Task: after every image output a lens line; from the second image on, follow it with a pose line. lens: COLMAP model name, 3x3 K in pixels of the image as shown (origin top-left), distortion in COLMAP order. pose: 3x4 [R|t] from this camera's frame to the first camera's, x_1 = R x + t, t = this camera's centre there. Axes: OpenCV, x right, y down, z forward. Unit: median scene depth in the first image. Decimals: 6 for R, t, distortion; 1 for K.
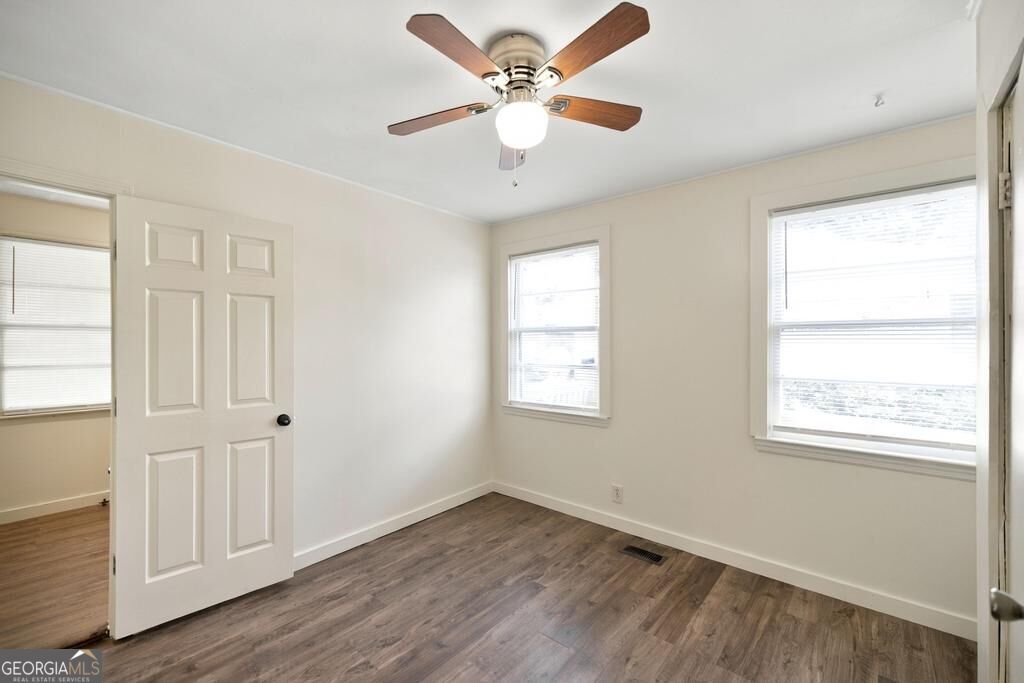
lens RADIAL K [[435.5, 0, 512.0], [0, 435.5, 341.5], [0, 0, 1]] dist [0.002688, -0.000189]
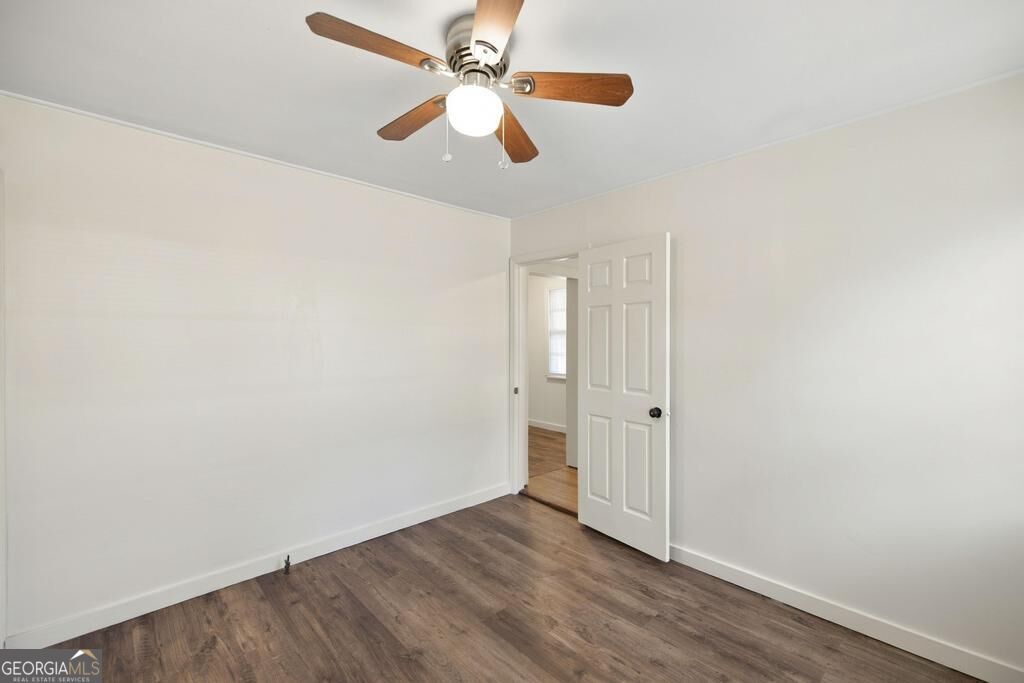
lens RADIAL K [[435.5, 0, 512.0], [0, 435.5, 341.5], [0, 0, 1]] dist [0.002688, -0.000189]
pose [[-0.125459, 0.009237, -0.992056, 0.632917], [0.001018, 0.999957, 0.009182, -0.010007], [0.992098, 0.000142, -0.125463, 0.806762]]
